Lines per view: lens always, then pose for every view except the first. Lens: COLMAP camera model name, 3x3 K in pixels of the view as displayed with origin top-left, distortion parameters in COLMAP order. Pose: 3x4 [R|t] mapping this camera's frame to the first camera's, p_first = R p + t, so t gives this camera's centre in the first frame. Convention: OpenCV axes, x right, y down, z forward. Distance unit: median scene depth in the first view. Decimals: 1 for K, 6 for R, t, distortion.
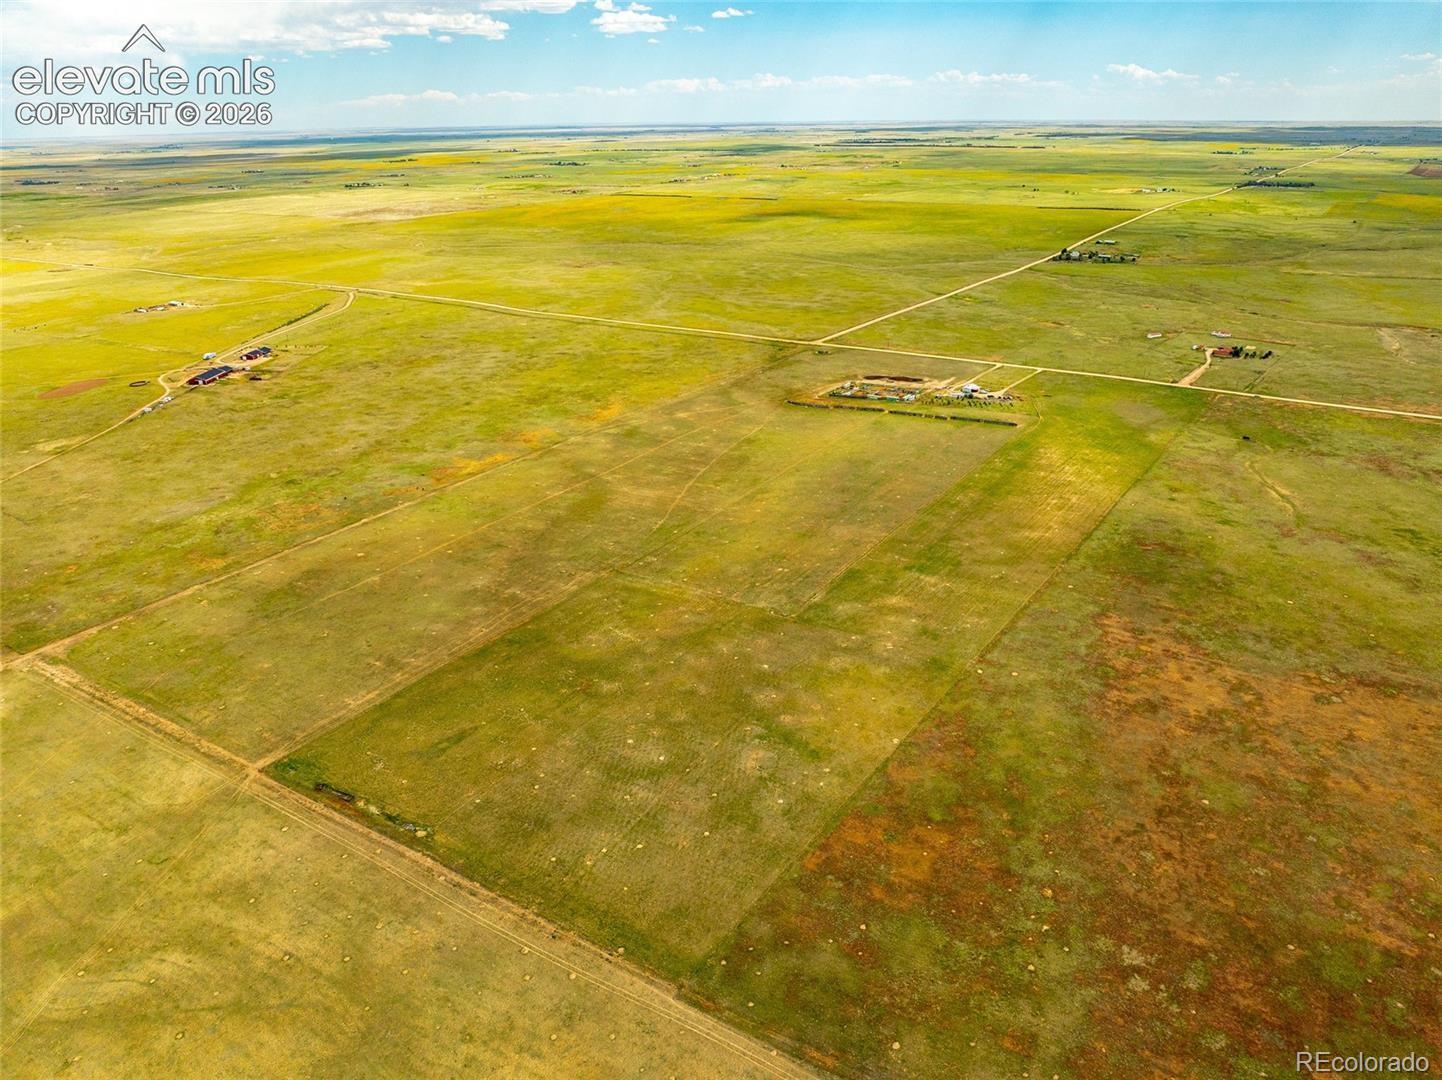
lens RADIAL K [[1021.1, 0, 723.3], [0, 1021.1, 534.7], [0, 0, 1]] dist [-0.035340, -0.005385]
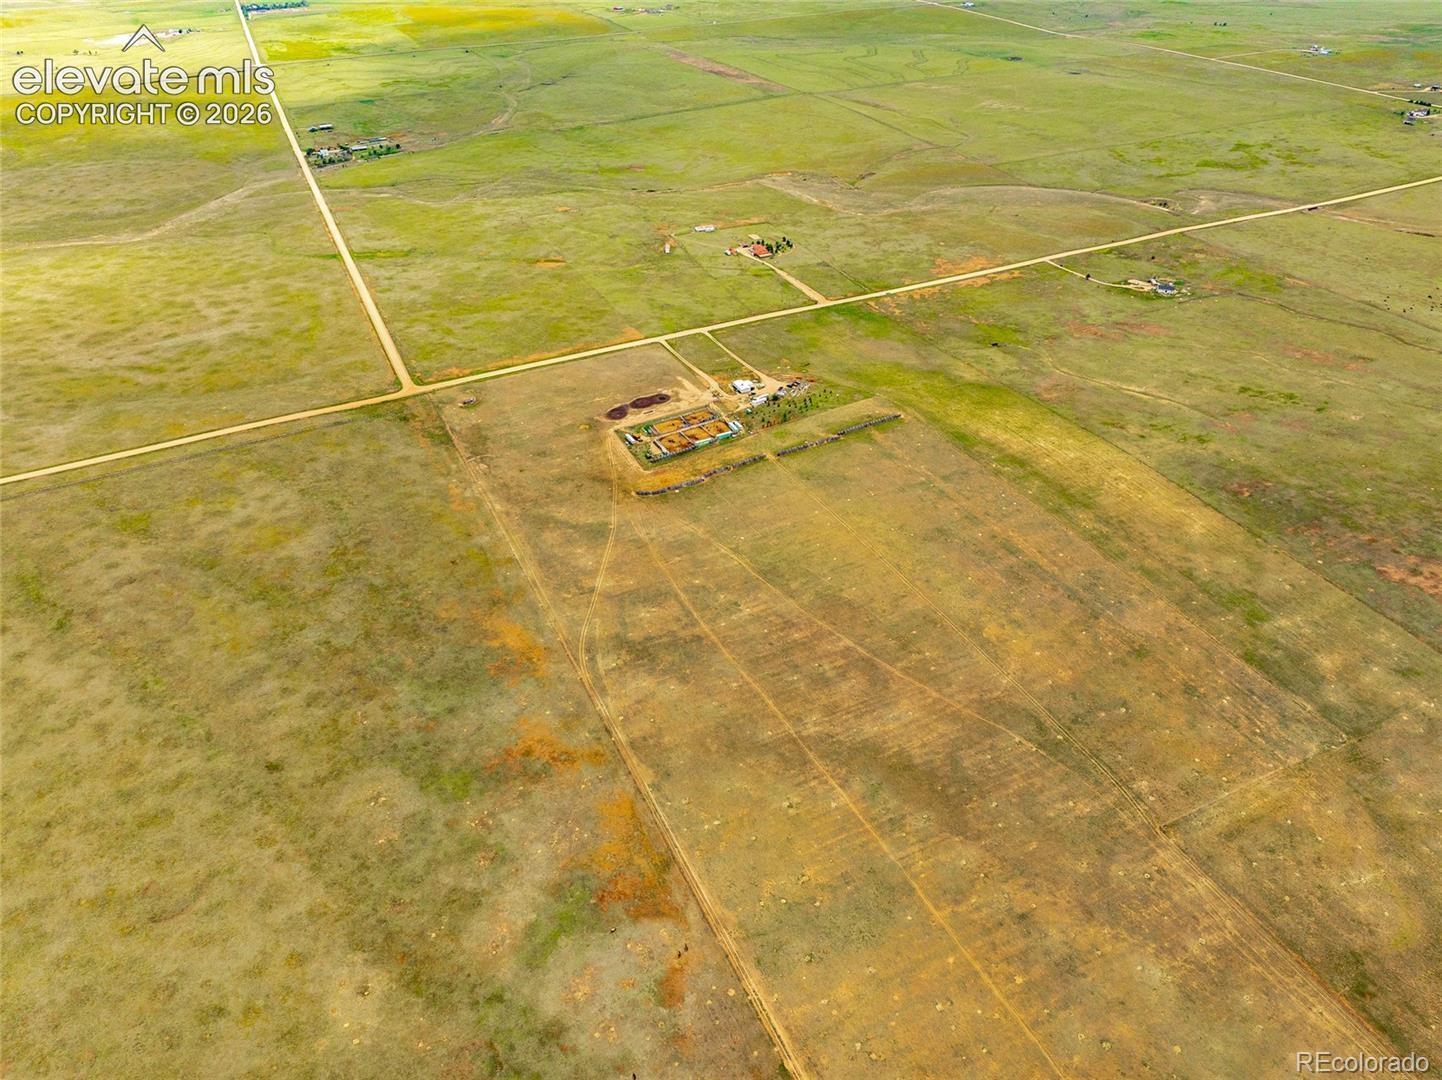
lens RADIAL K [[1021.1, 0, 723.3], [0, 1021.1, 534.7], [0, 0, 1]] dist [-0.035340, -0.005385]
pose [[0.511731, -0.476116, 0.715154, -0.687343], [0.338815, 0.876775, 0.341276, -0.511172], [-0.789516, 0.067663, 0.609988, 0.741348]]
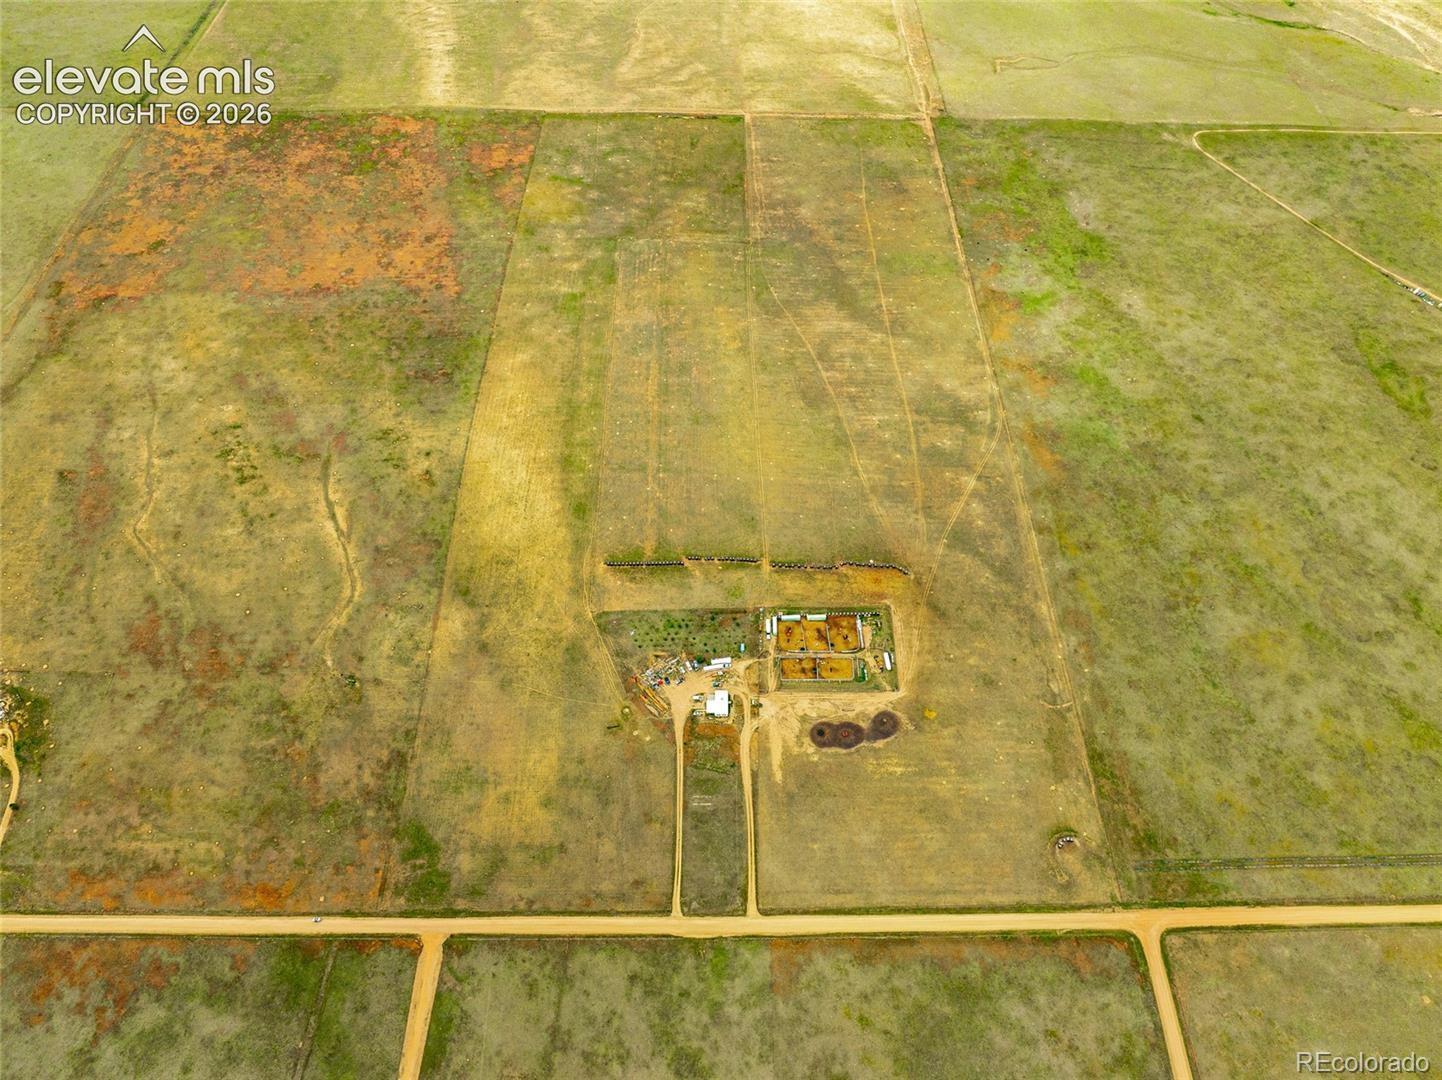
lens RADIAL K [[1021.1, 0, 723.3], [0, 1021.1, 534.7], [0, 0, 1]] dist [-0.035340, -0.005385]
pose [[-0.827531, 0.446670, -0.340114, 0.643258], [-0.214016, 0.309085, 0.926641, -1.238111], [0.519028, 0.839614, -0.160183, 1.542902]]
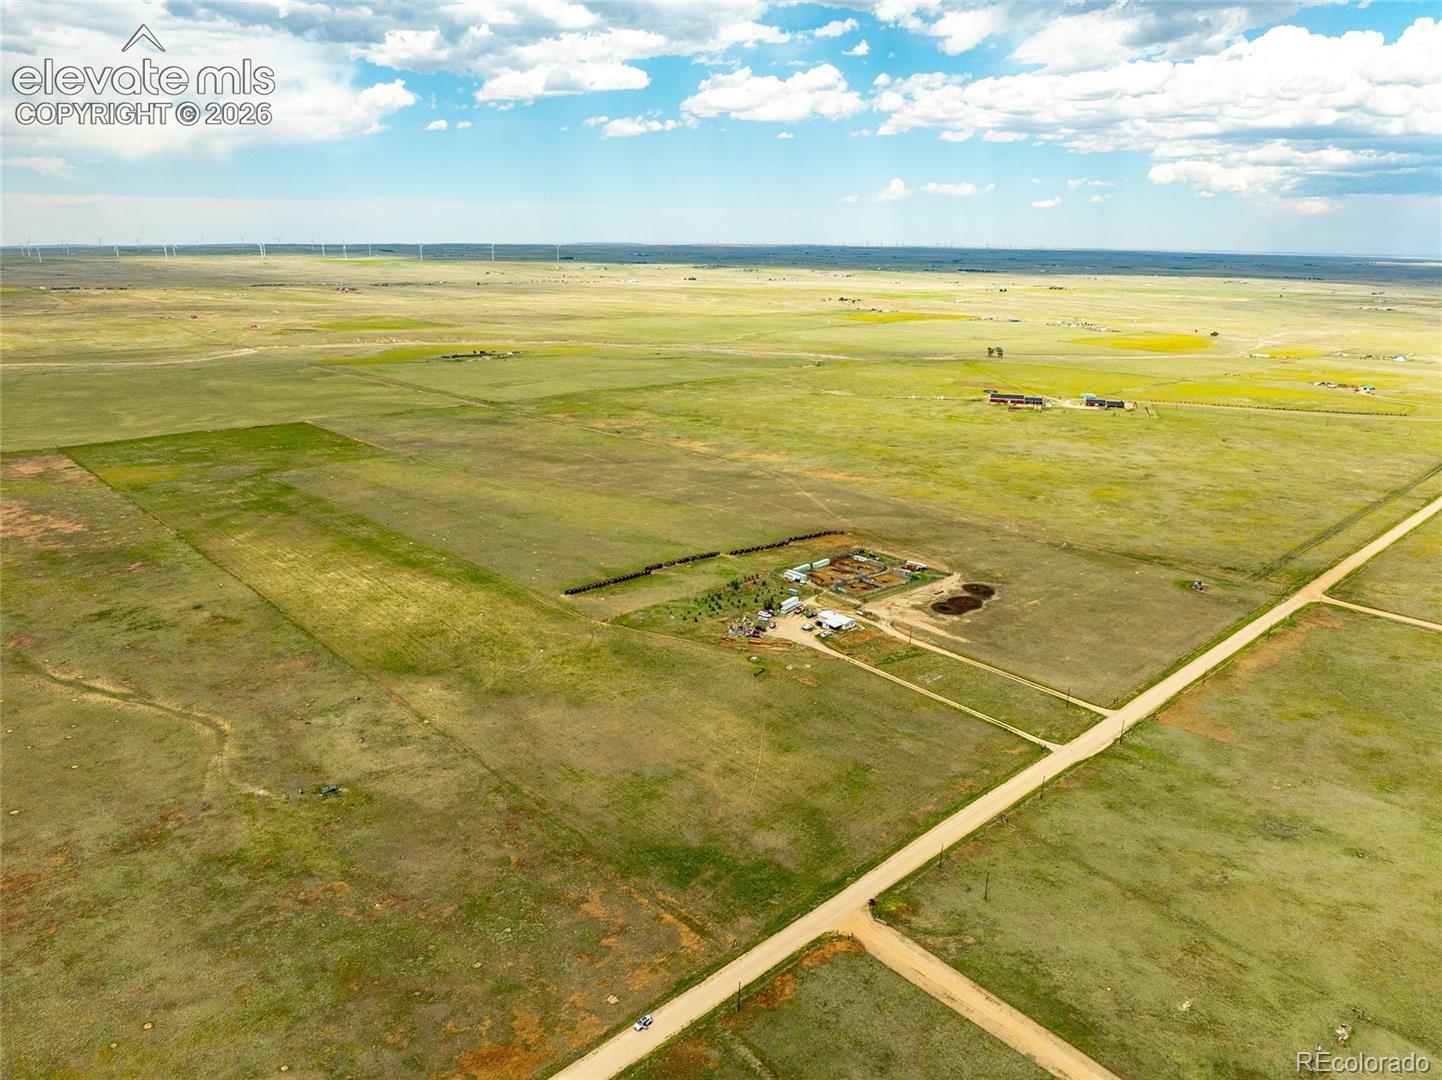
lens RADIAL K [[1021.1, 0, 723.3], [0, 1021.1, 534.7], [0, 0, 1]] dist [-0.035340, -0.005385]
pose [[-0.221909, 0.289877, -0.930982, 1.097044], [-0.383060, 0.852106, 0.356624, -0.520712], [0.896673, 0.435760, -0.078050, 1.474356]]
